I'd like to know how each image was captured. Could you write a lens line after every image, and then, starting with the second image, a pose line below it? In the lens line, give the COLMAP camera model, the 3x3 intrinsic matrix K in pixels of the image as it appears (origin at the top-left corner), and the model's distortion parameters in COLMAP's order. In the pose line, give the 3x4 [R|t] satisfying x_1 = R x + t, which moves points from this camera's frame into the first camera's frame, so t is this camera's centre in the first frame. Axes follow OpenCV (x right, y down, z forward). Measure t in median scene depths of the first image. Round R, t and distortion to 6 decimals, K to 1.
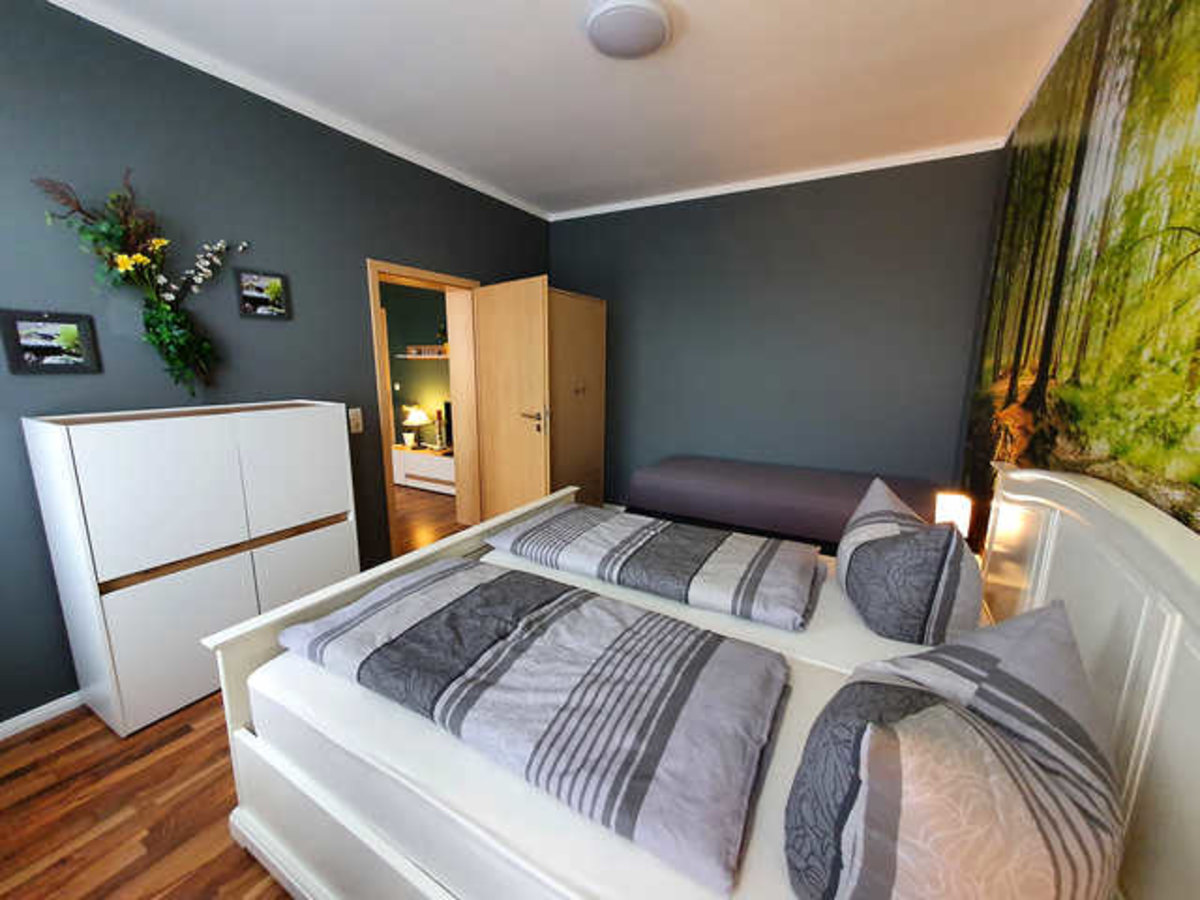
lens RADIAL K [[474.6, 0, 599.2], [0, 474.6, 444.9], [0, 0, 1]] dist [0.003783, 0.000775]
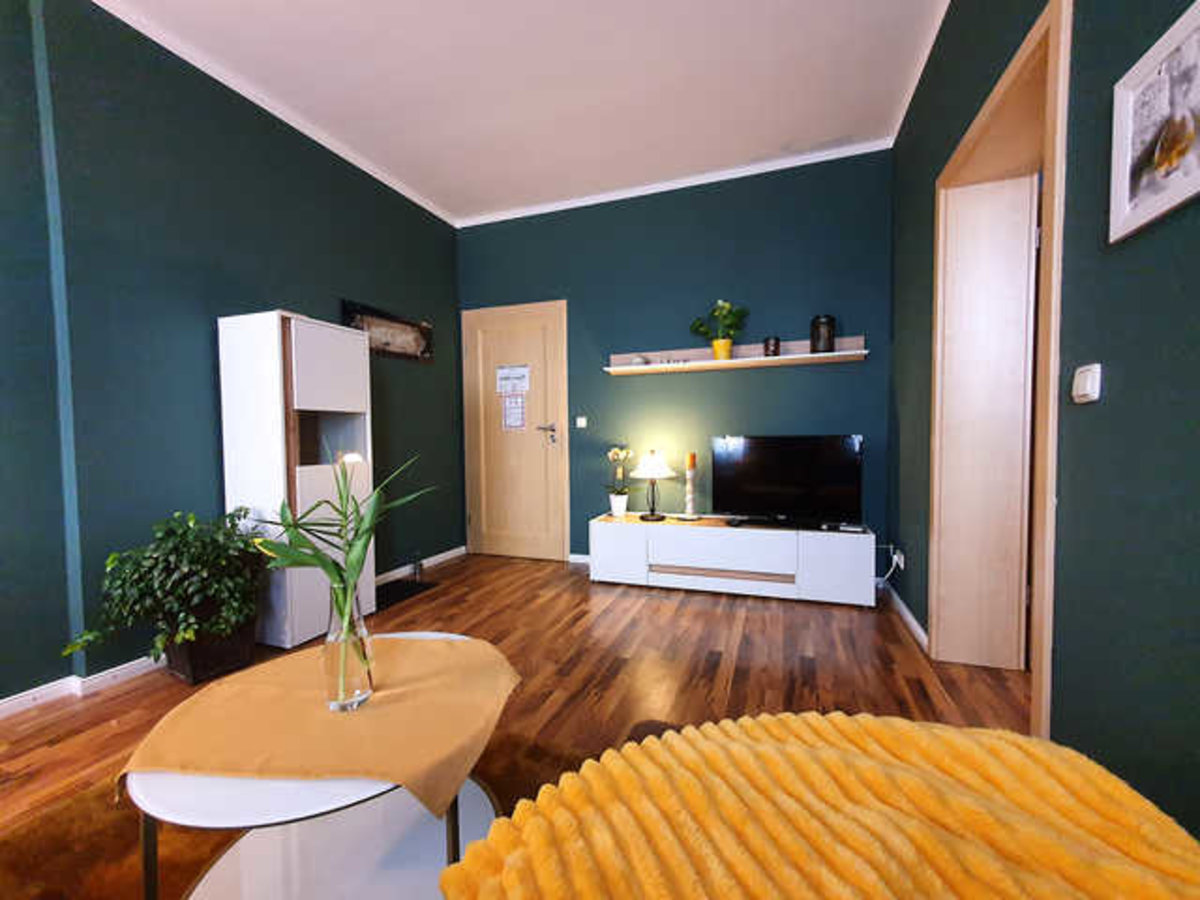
lens RADIAL K [[474.6, 0, 611.3], [0, 474.6, 453.5], [0, 0, 1]] dist [0.003783, 0.000775]
pose [[0.982899, -0.023475, 0.182641, -1.421461], [0.048686, 0.989676, -0.134803, 0.011190], [-0.177591, 0.141390, 0.973894, 1.126324]]
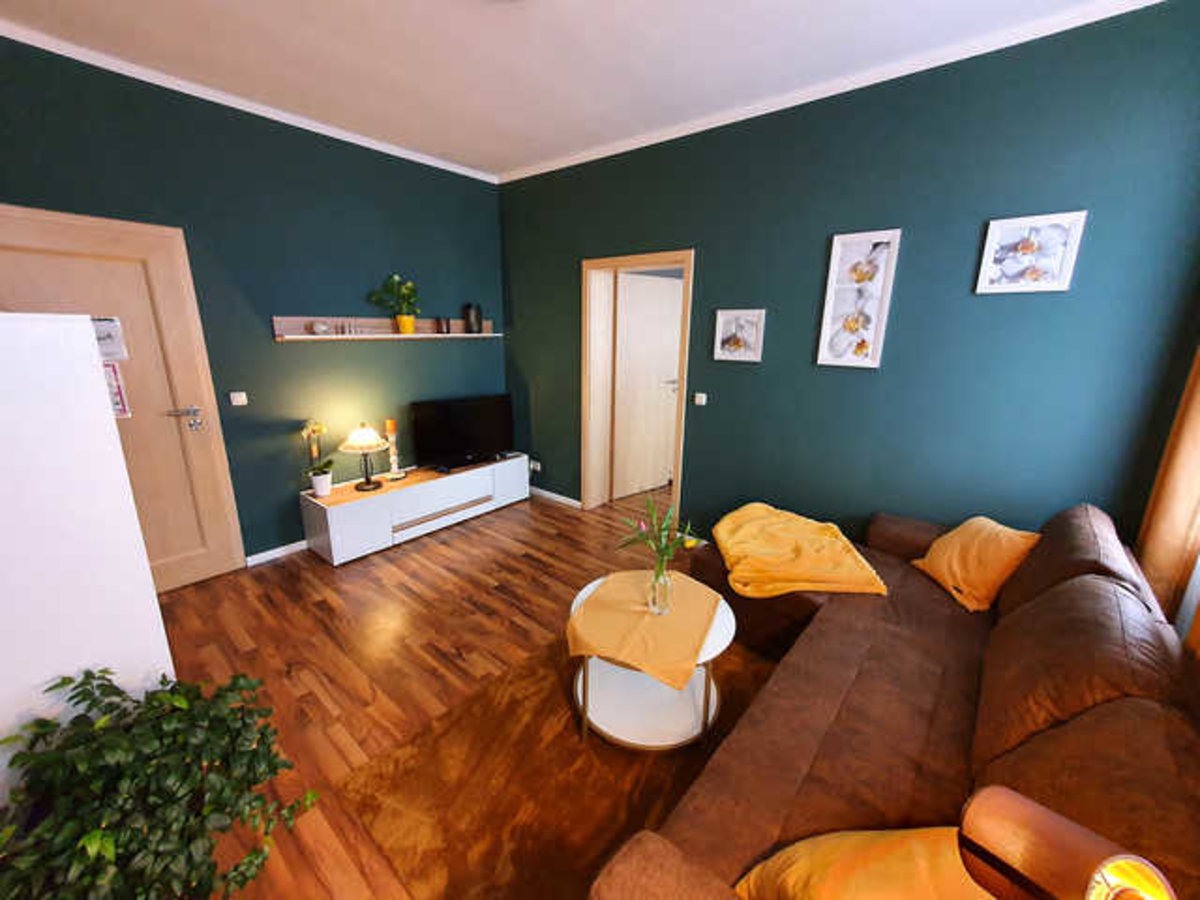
lens RADIAL K [[474.6, 0, 597.8], [0, 474.6, 449.3], [0, 0, 1]] dist [0.003783, 0.000775]
pose [[0.164992, -0.250360, 0.953990, -2.410815], [0.161429, 0.961058, 0.224296, -0.347383], [-0.972994, 0.116995, 0.198982, 1.547692]]
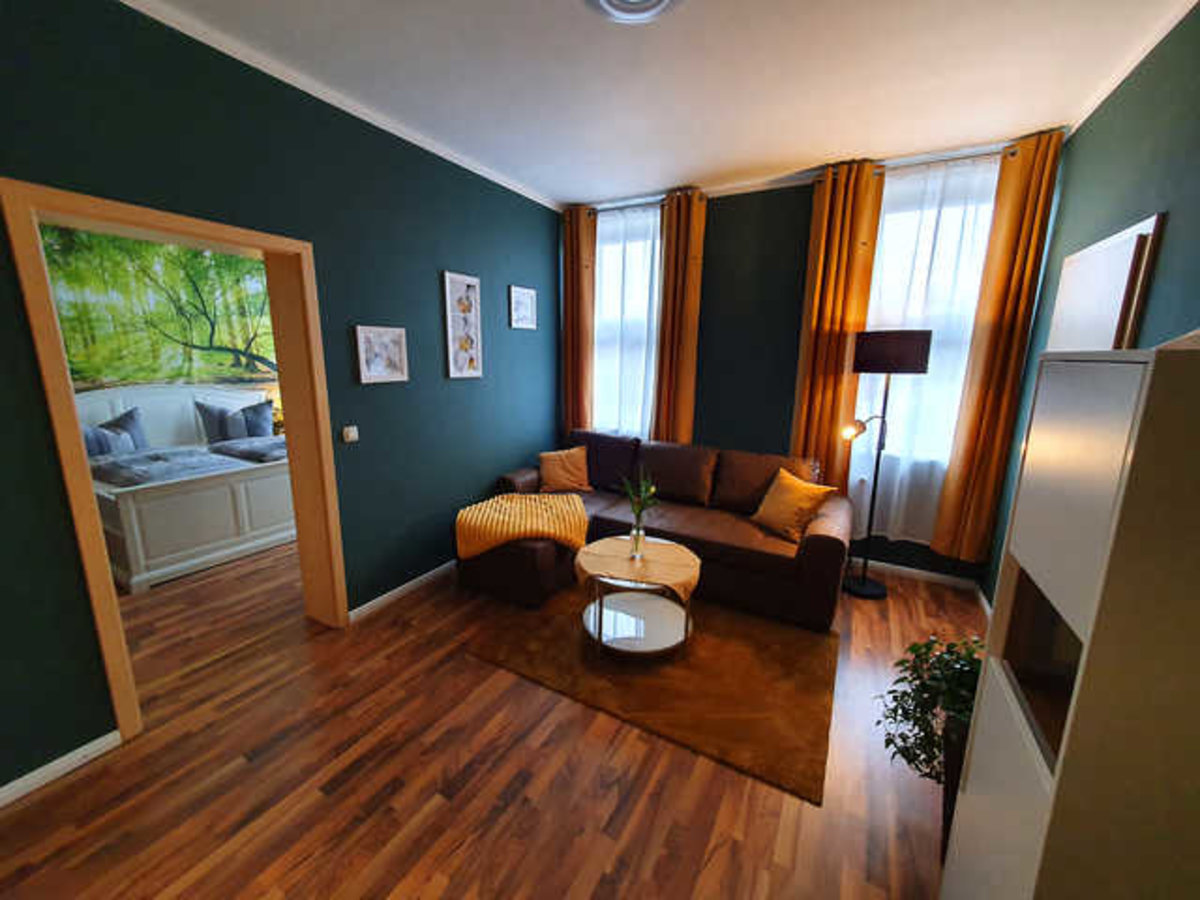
lens RADIAL K [[474.6, 0, 616.2], [0, 474.6, 447.4], [0, 0, 1]] dist [0.003783, 0.000775]
pose [[-0.998122, -0.015666, -0.059225, -1.459519], [-0.036154, 0.931078, 0.363024, -0.546007], [0.049456, 0.364483, -0.929896, 2.709593]]
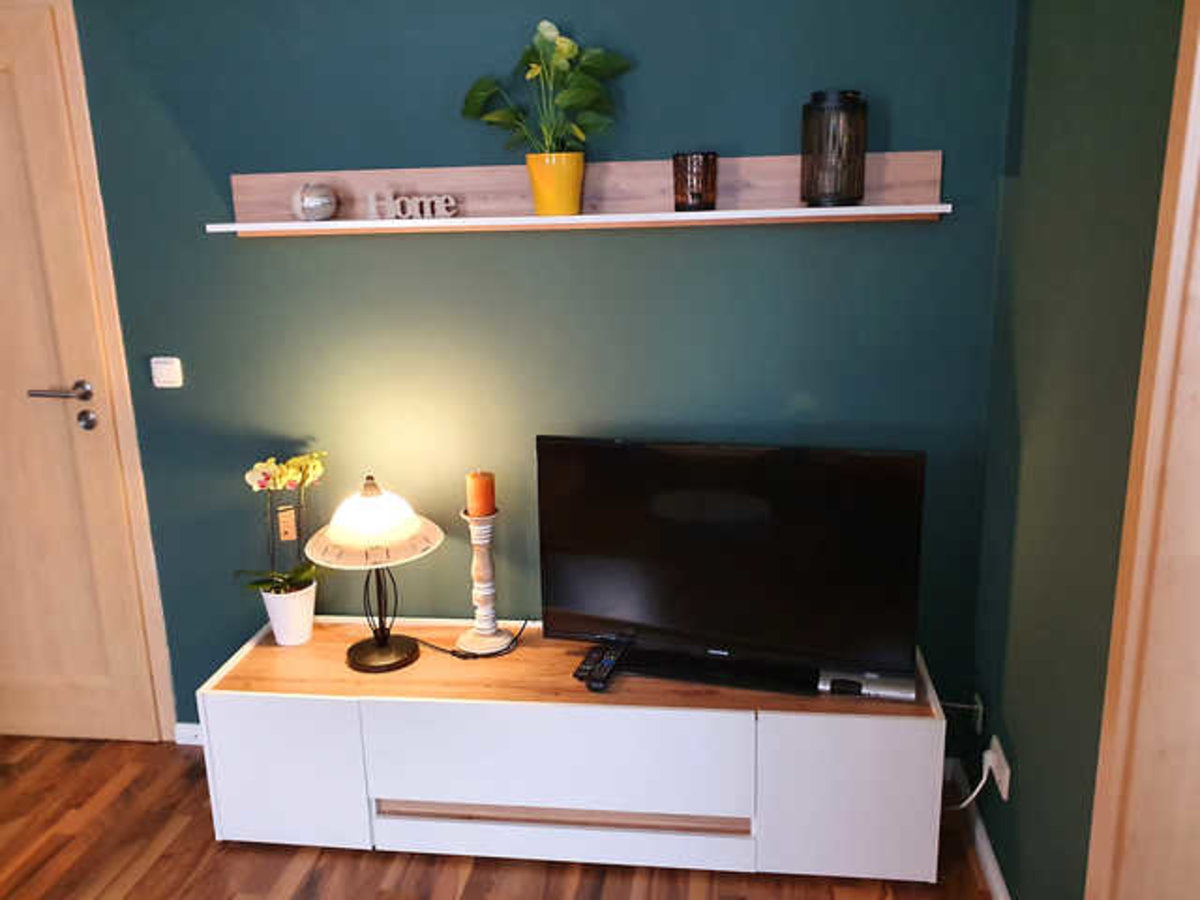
lens RADIAL K [[1019.8, 0, 594.3], [0, 1019.8, 447.8], [0, 0, 1]] dist [-0.004074, 0.011962]
pose [[0.924544, -0.123140, 0.360630, -1.183796], [0.097538, 0.991295, 0.088429, -0.312986], [-0.368380, -0.046581, 0.928508, 1.437010]]
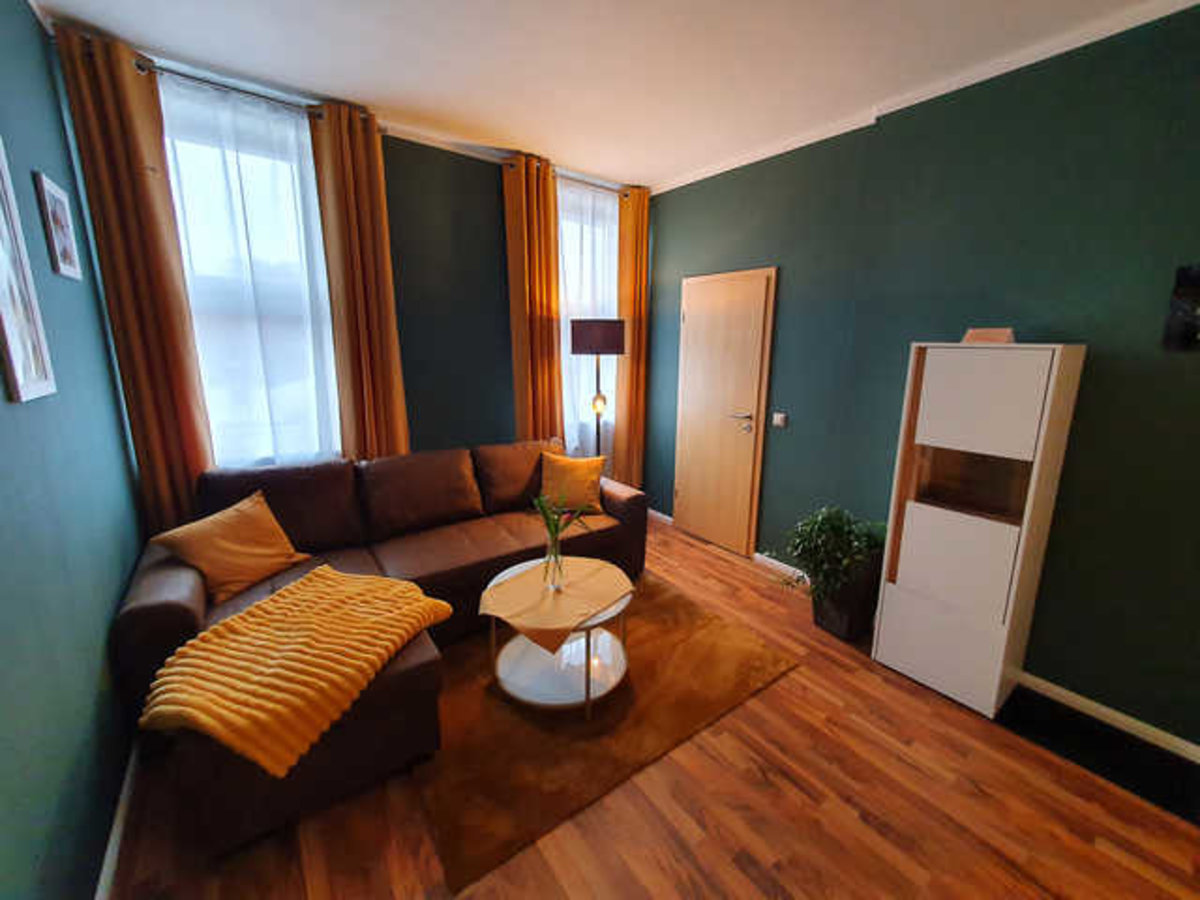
lens RADIAL K [[474.6, 0, 615.6], [0, 474.6, 437.5], [0, 0, 1]] dist [0.003783, 0.000775]
pose [[-0.362321, 0.163902, -0.917529, -0.748793], [-0.187412, 0.951500, 0.243977, -0.409811], [0.913017, 0.260354, -0.314031, 2.014237]]
